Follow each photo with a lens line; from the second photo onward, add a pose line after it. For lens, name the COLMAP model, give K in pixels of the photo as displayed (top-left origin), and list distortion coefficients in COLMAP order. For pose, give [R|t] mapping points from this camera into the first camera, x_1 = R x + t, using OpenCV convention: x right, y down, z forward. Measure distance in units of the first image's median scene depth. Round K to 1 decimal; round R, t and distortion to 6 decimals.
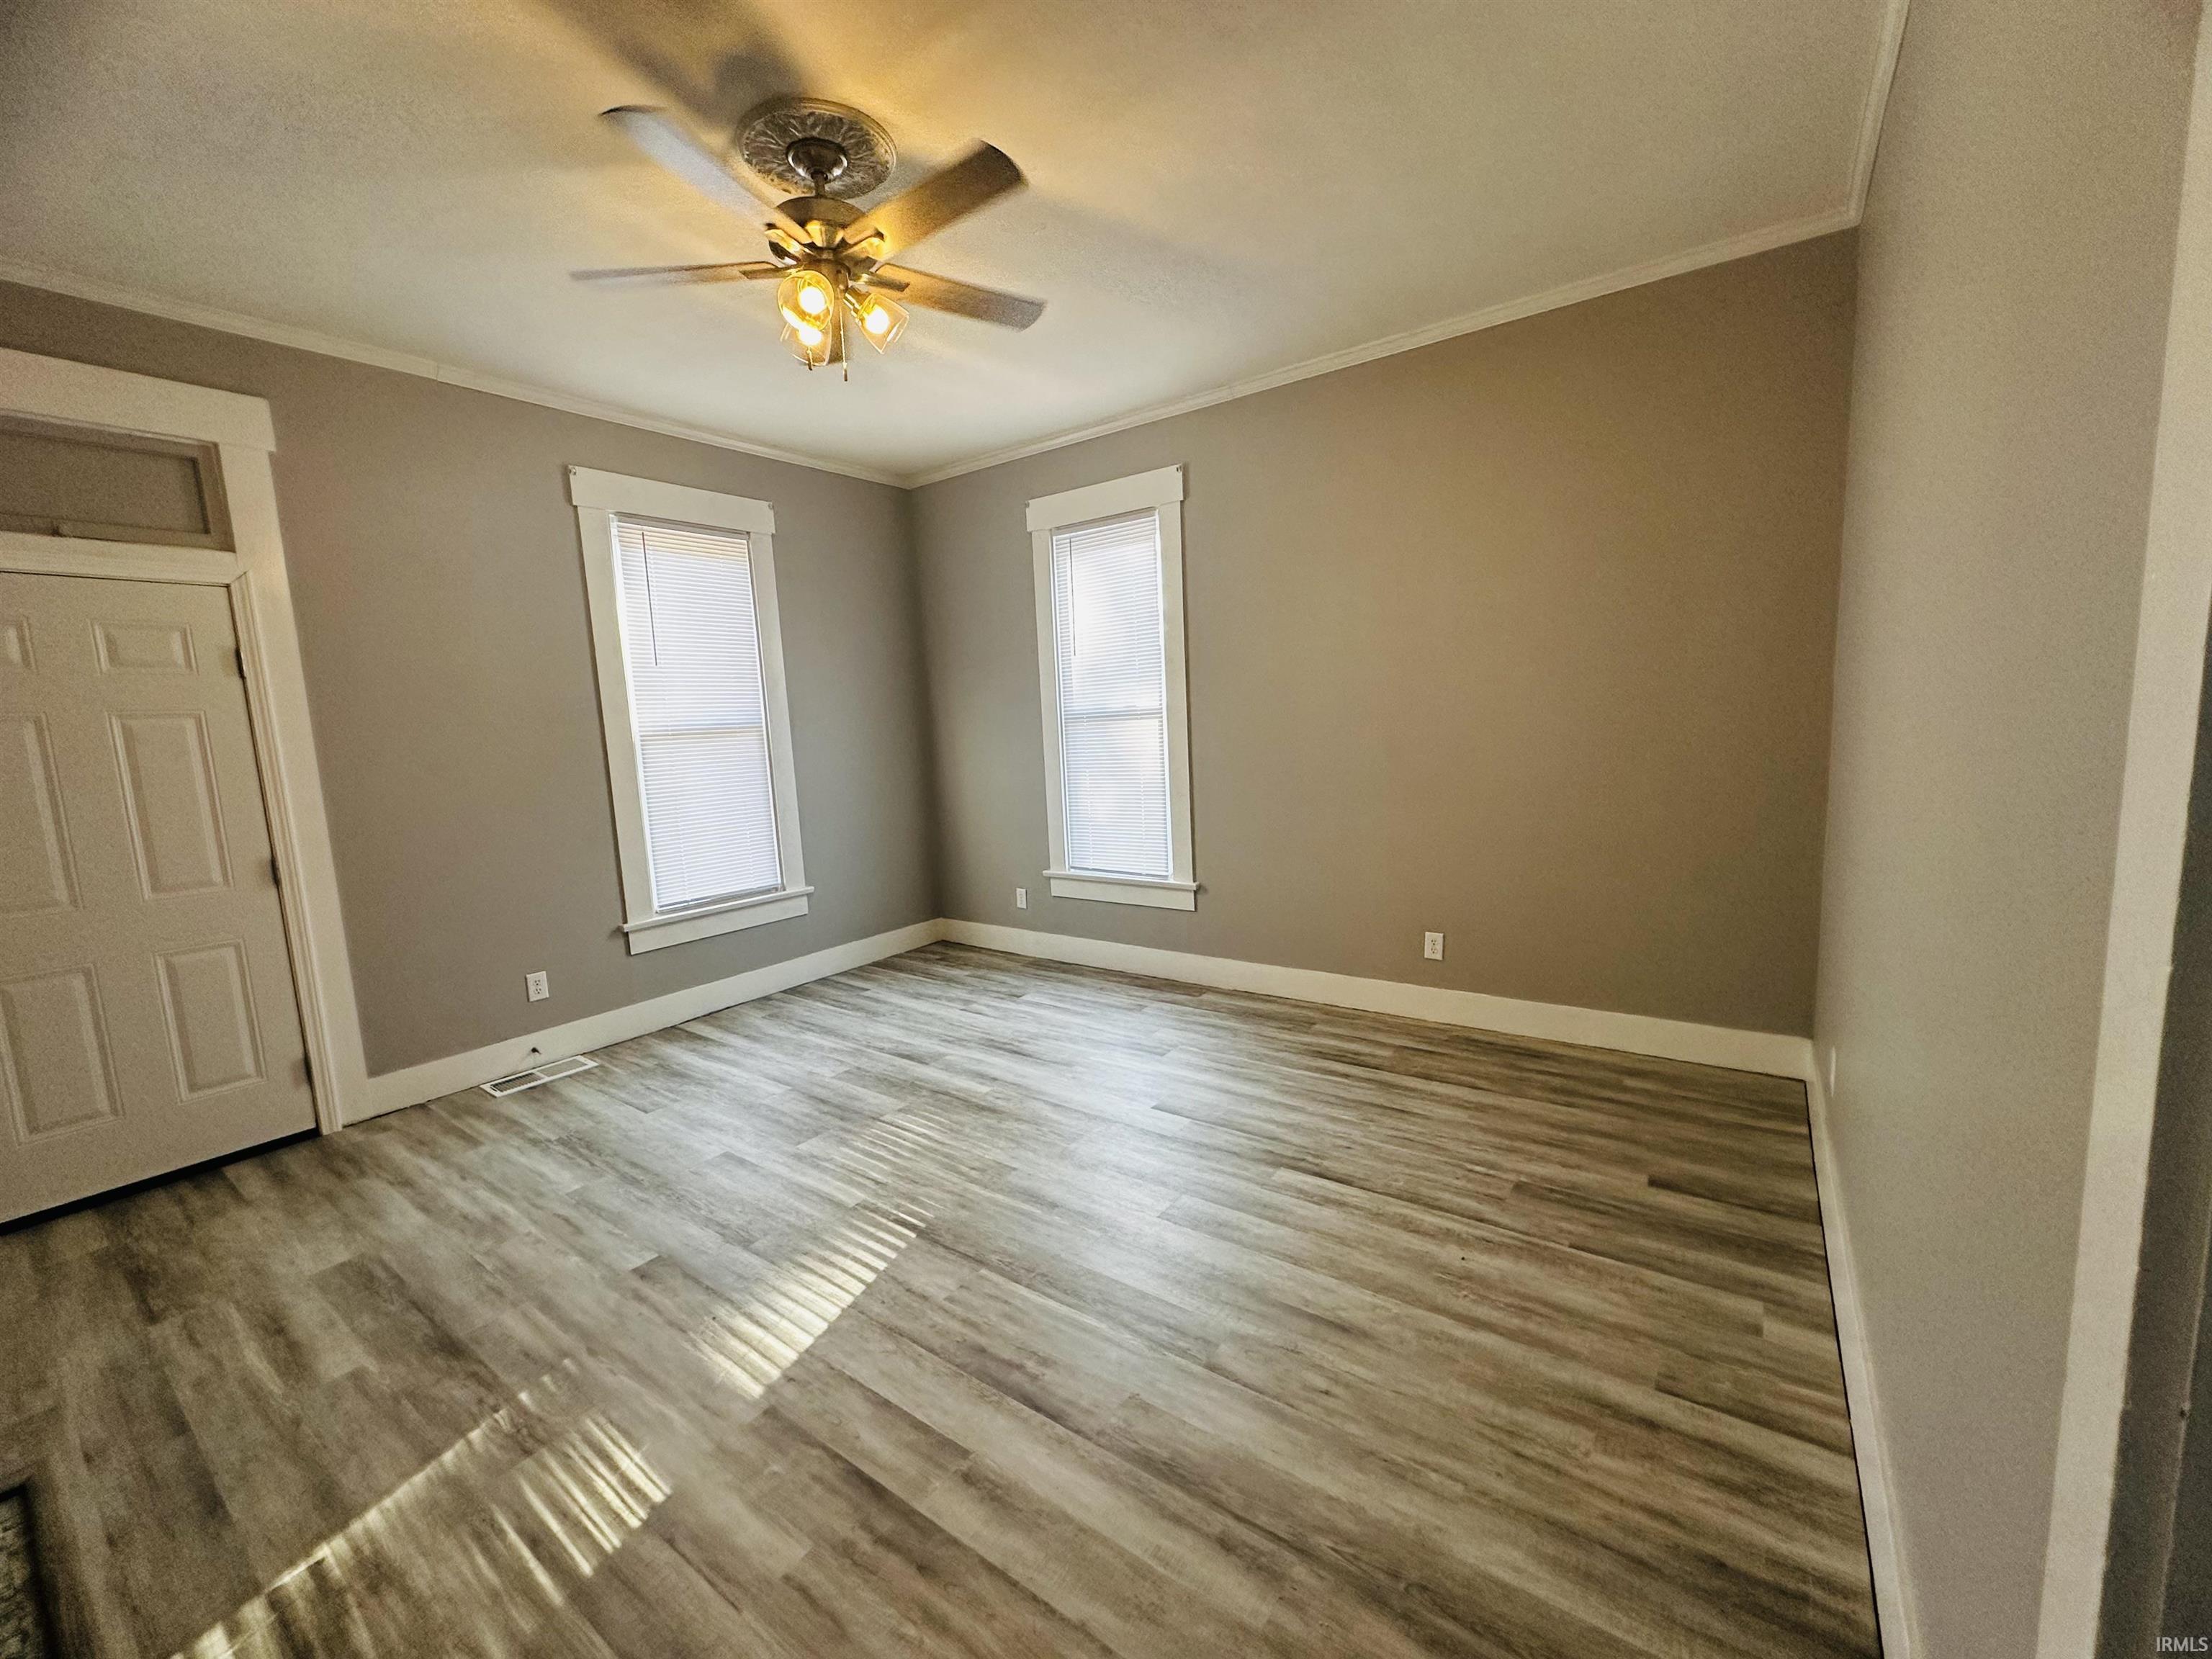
lens RADIAL K [[884.1, 0, 1106.0], [0, 884.1, 829.5], [0, 0, 1]] dist [0.001610, -0.000152]
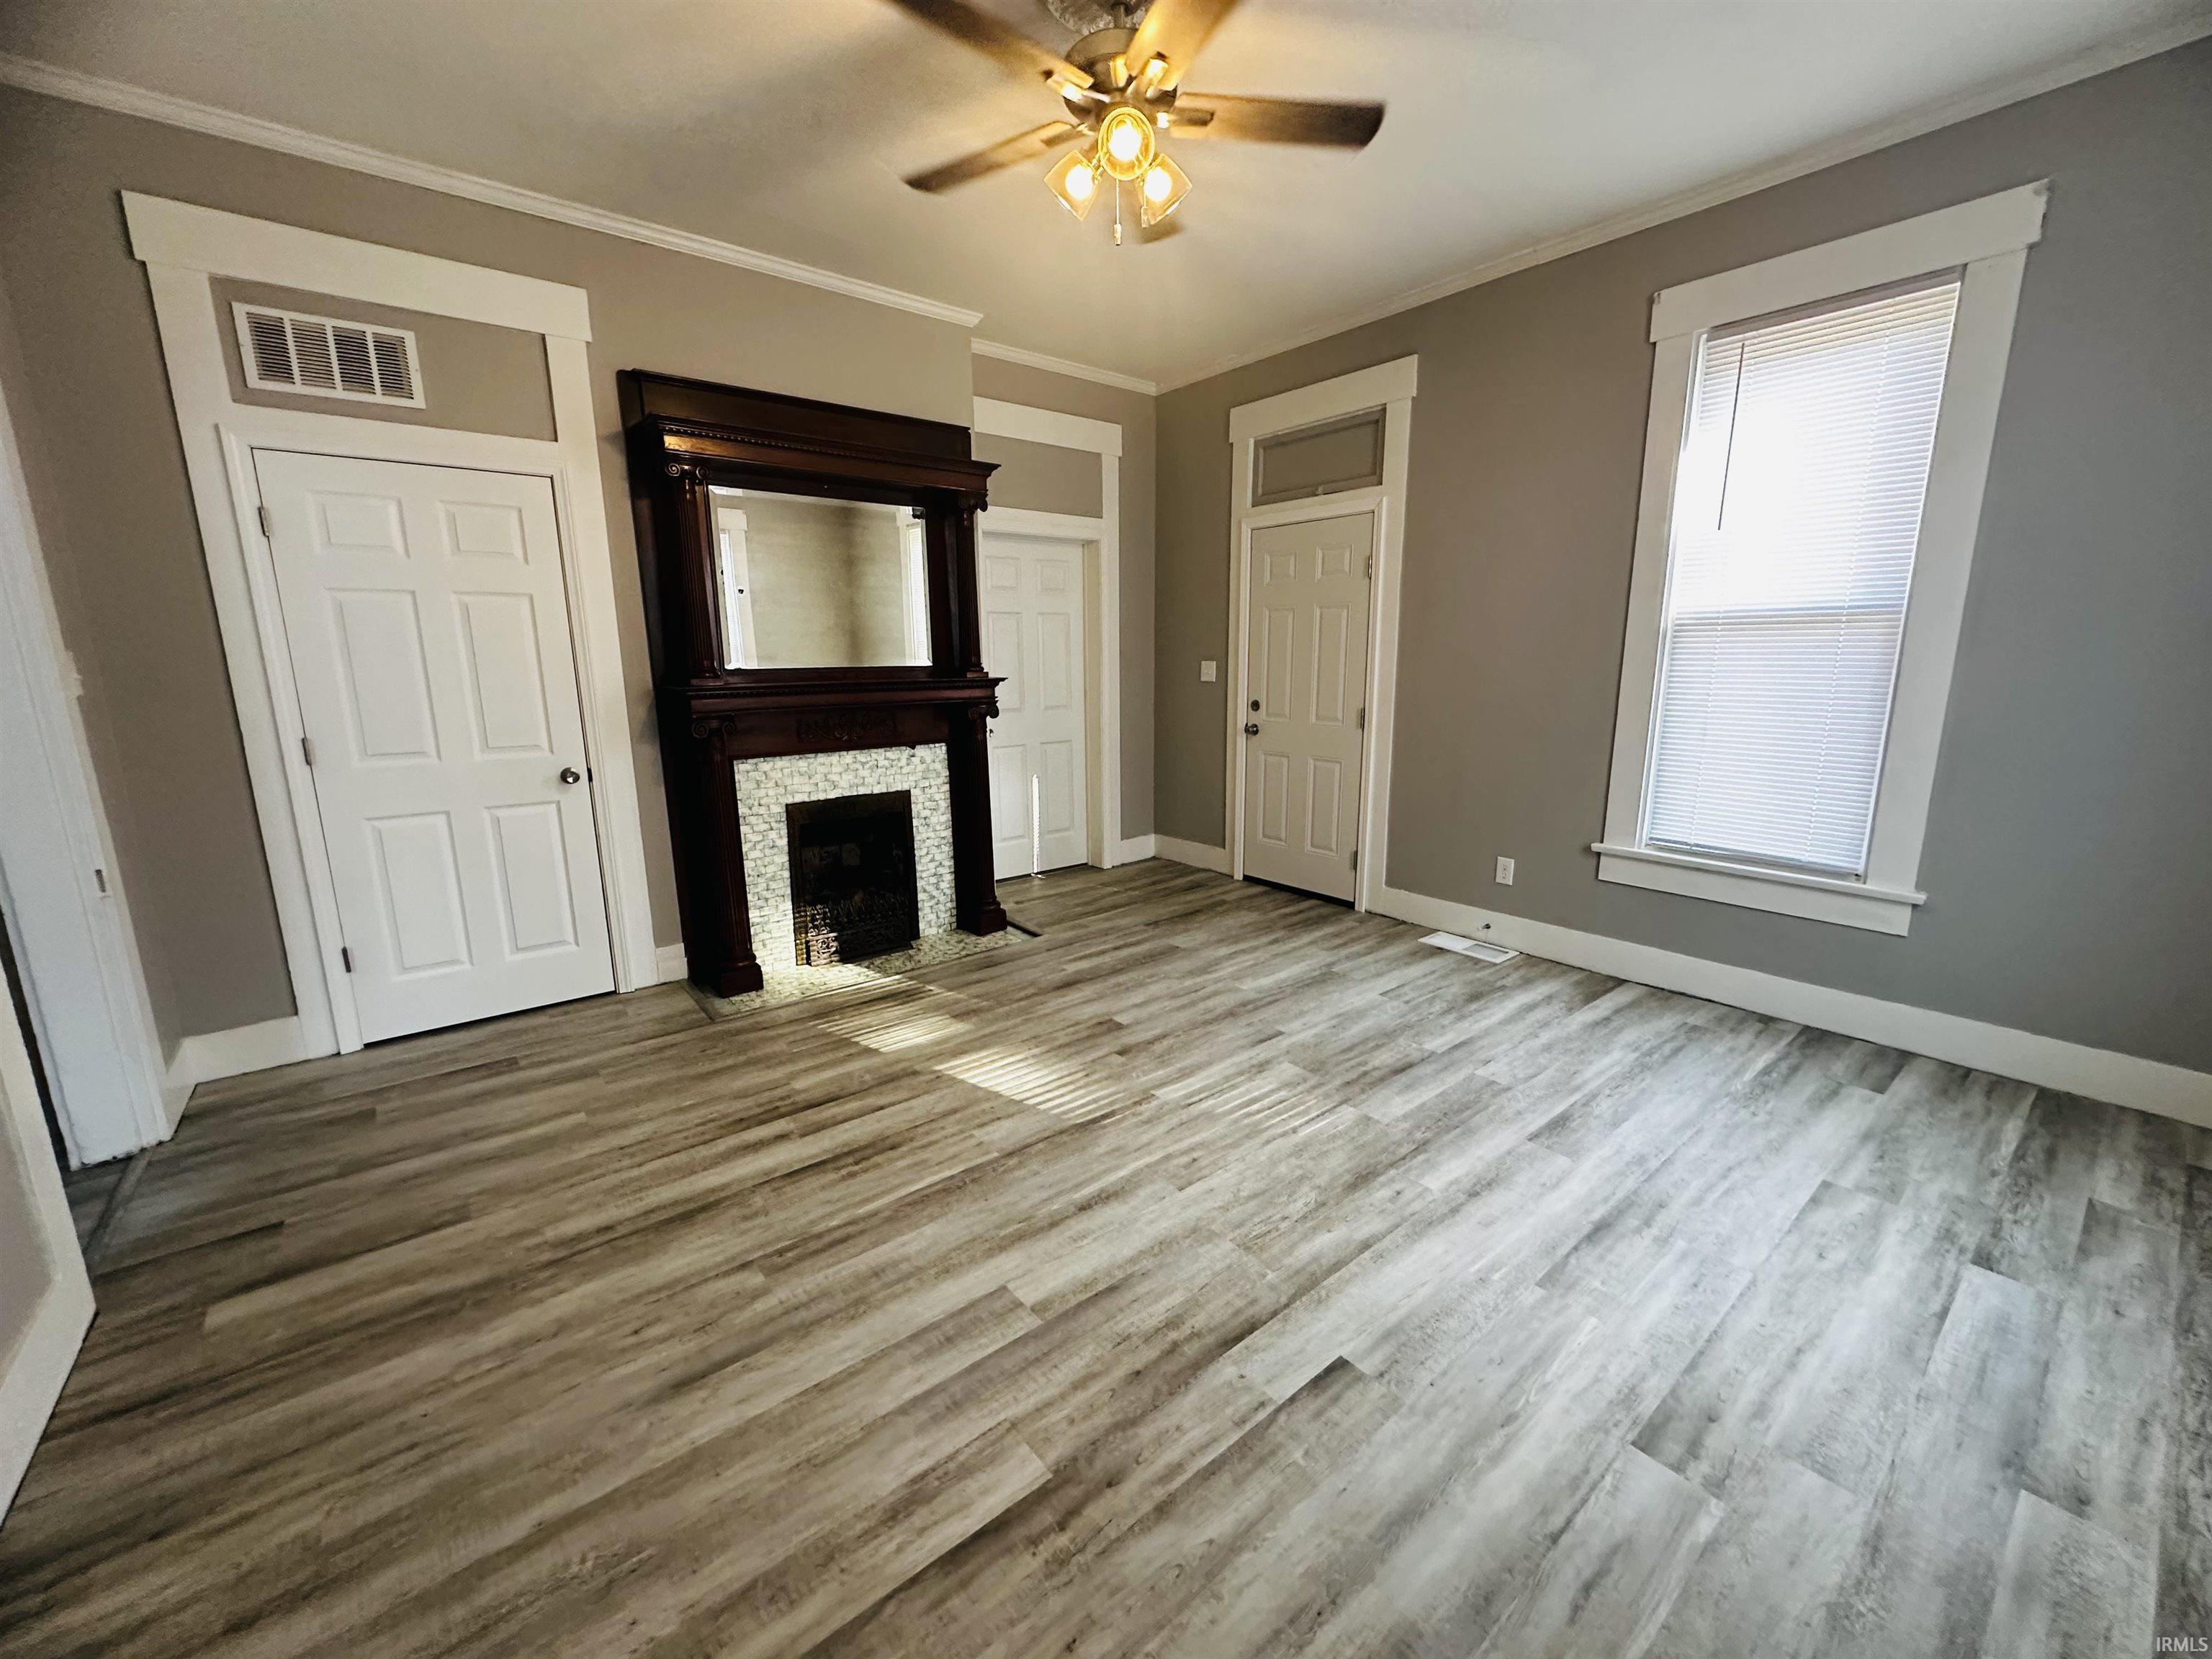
lens RADIAL K [[877.1, 0, 1106.0], [0, 877.1, 829.5], [0, 0, 1]] dist [-0.003233, -0.000453]
pose [[-0.262412, 0.236334, -0.935567, 0.522566], [-0.103529, 0.957053, 0.270799, -0.119839], [0.959386, 0.167919, -0.226675, 0.961098]]
